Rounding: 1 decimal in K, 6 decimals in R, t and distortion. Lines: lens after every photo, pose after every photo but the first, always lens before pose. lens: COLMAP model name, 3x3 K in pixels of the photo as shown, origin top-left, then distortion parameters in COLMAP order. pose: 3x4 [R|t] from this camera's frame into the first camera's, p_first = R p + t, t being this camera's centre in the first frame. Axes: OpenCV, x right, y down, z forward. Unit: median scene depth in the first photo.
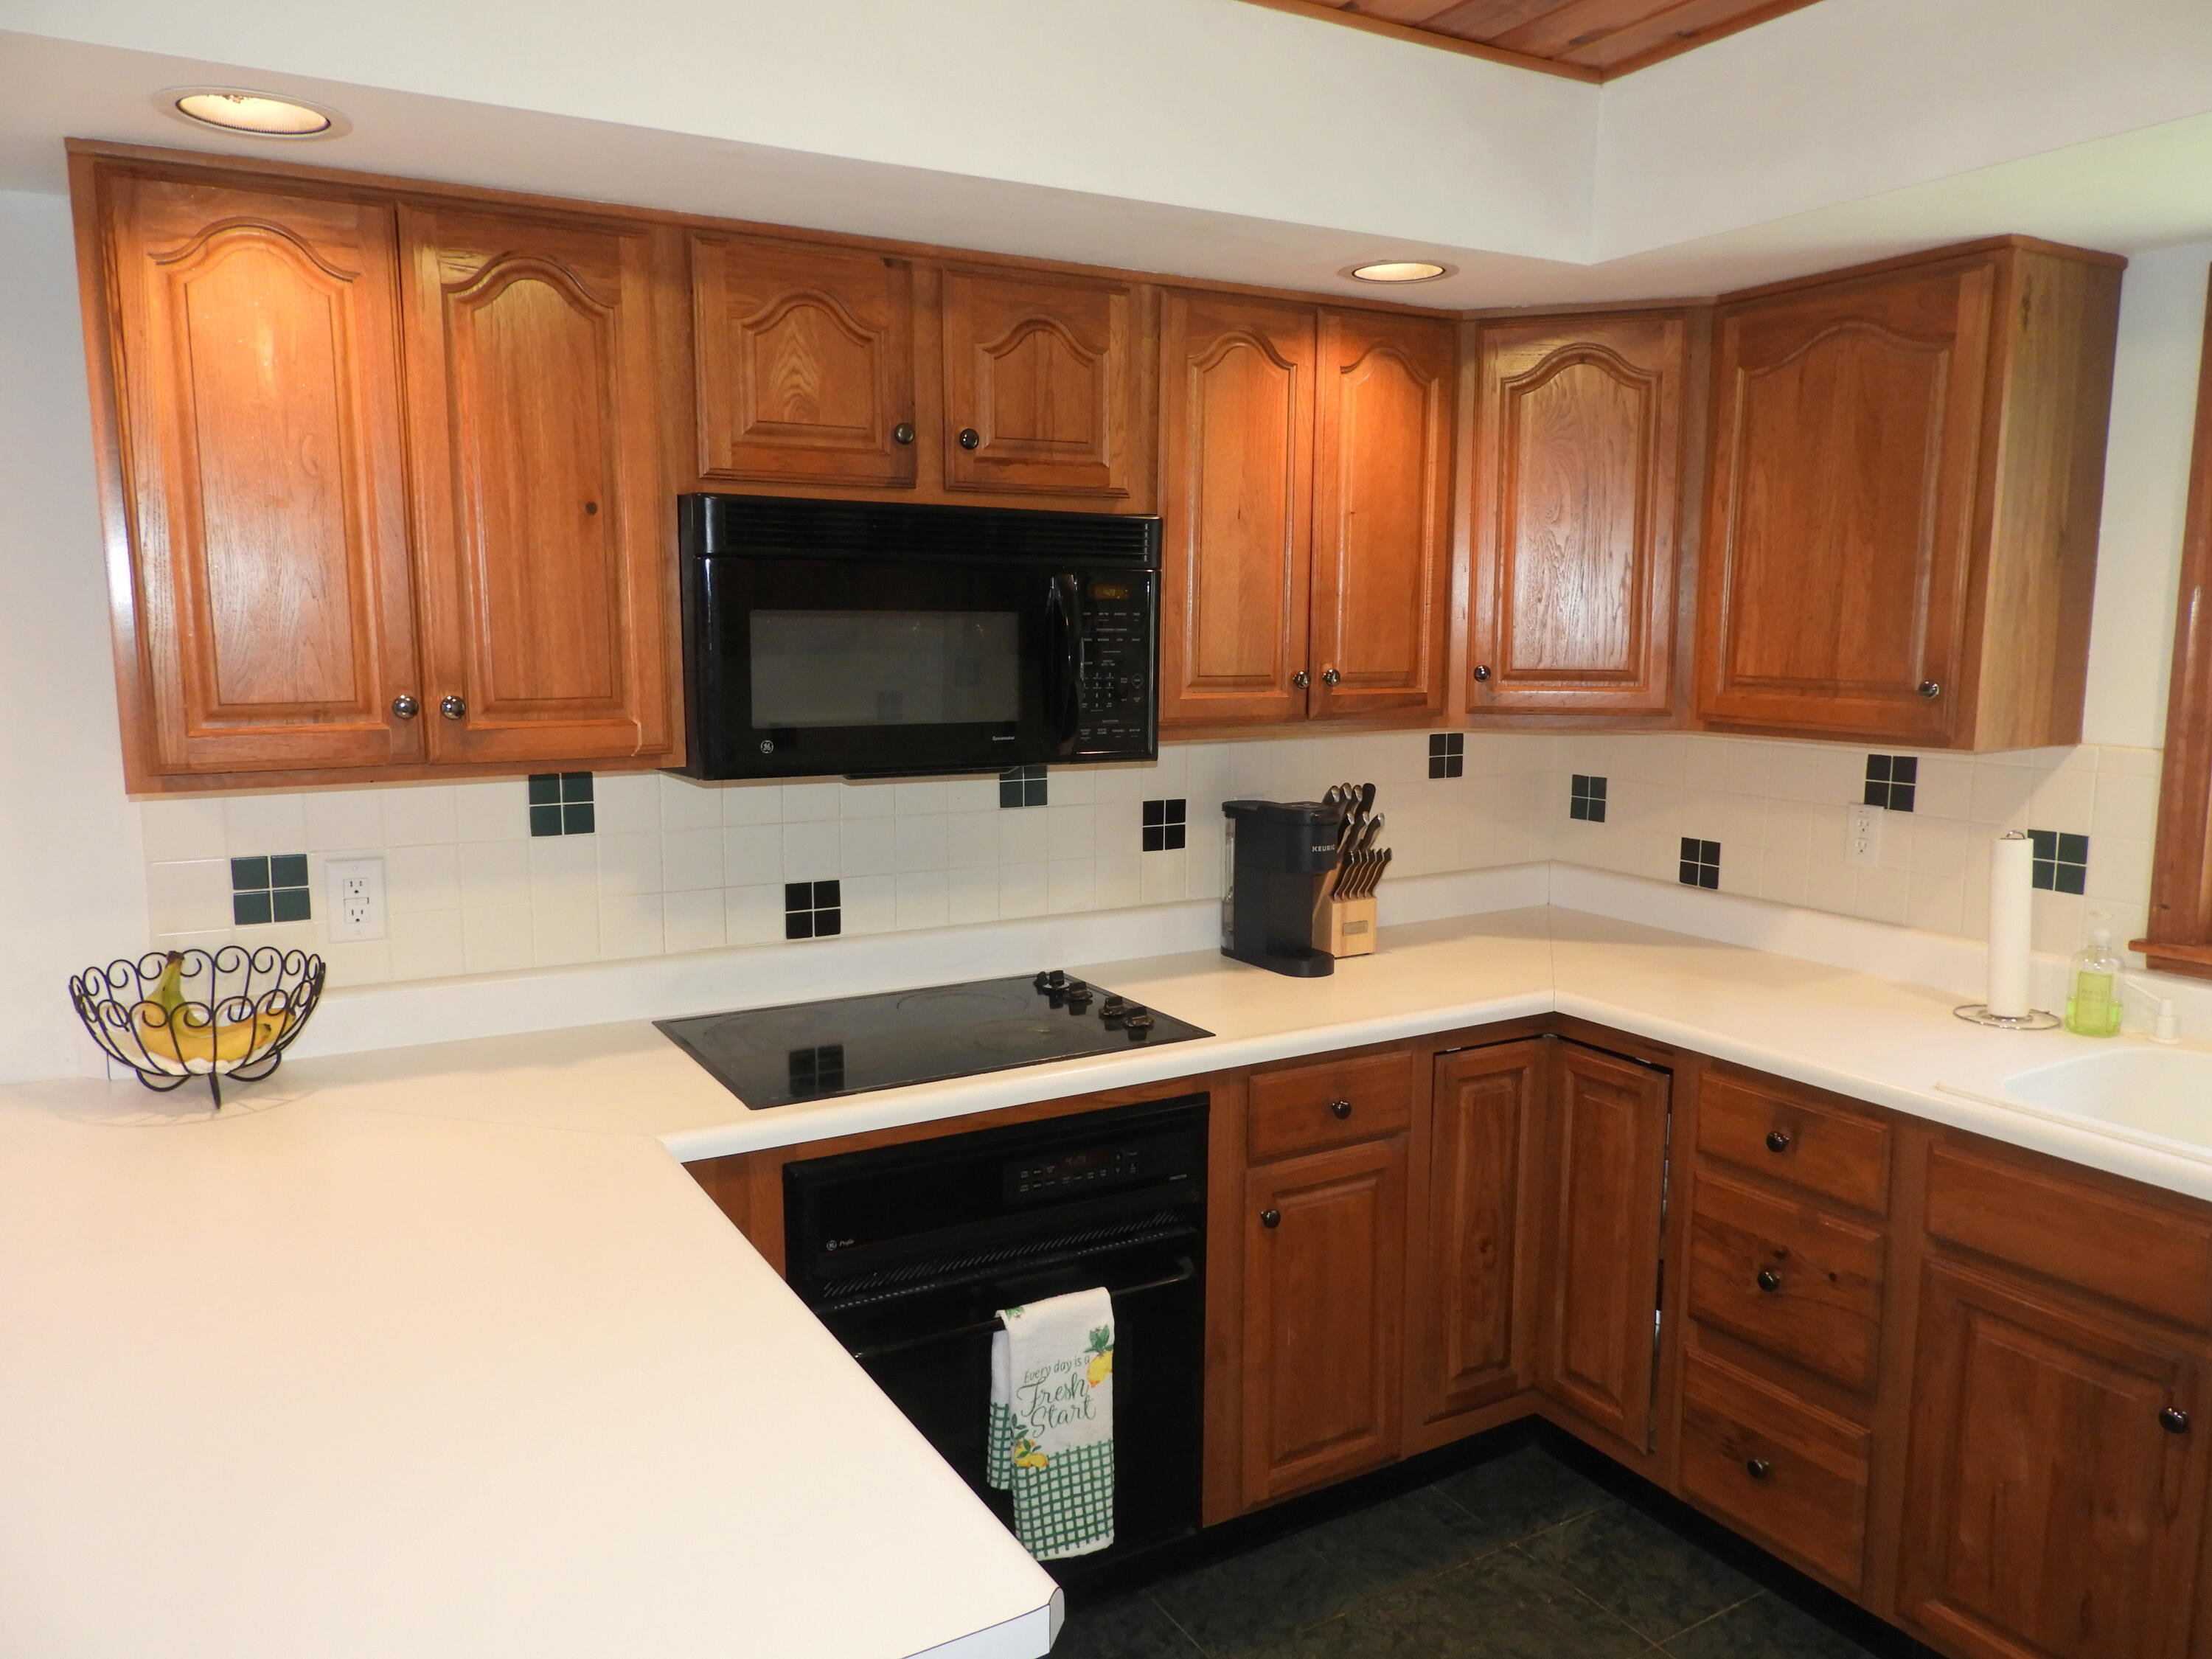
lens RADIAL K [[1575.5, 0, 1099.9], [0, 1575.5, 833.9], [0, 0, 1]] dist [0.012043, -0.003219]
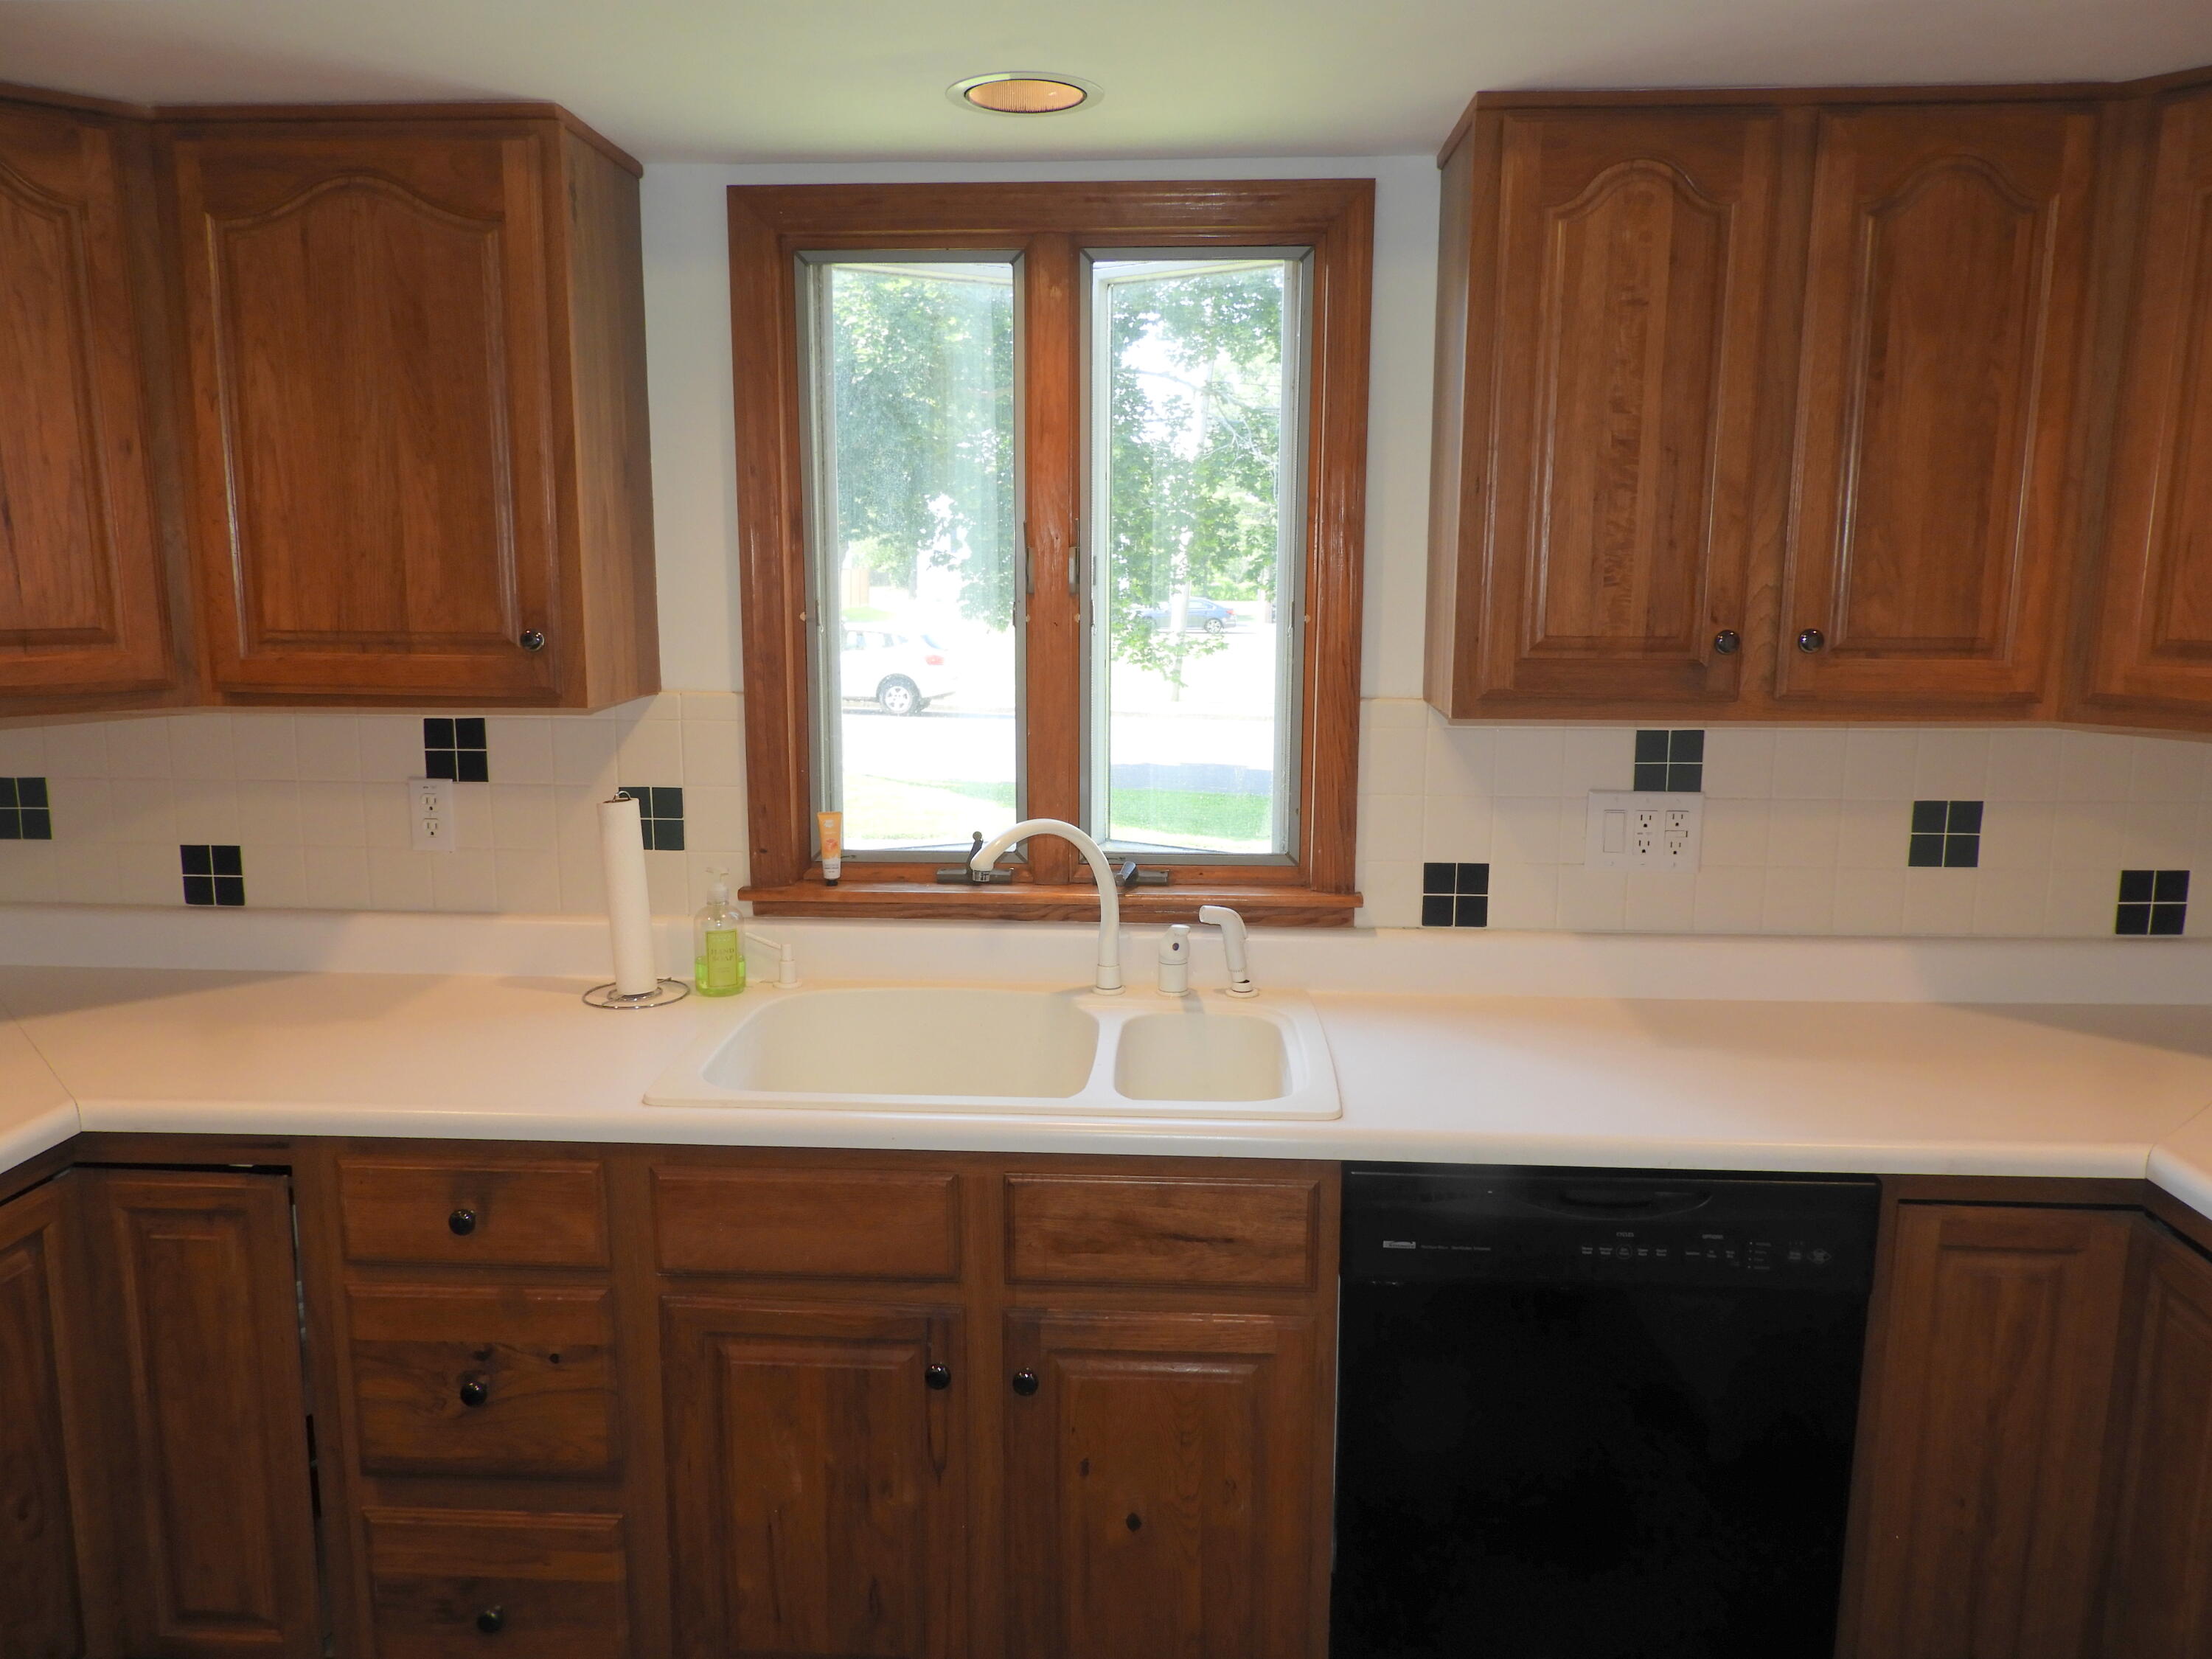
lens RADIAL K [[1575.5, 0, 1112.8], [0, 1575.5, 827.3], [0, 0, 1]] dist [0.012043, -0.003219]
pose [[0.545476, -0.139712, 0.826400, -0.017597], [0.113322, 0.989248, 0.092444, -0.033014], [-0.830430, 0.043224, 0.555444, 0.261026]]
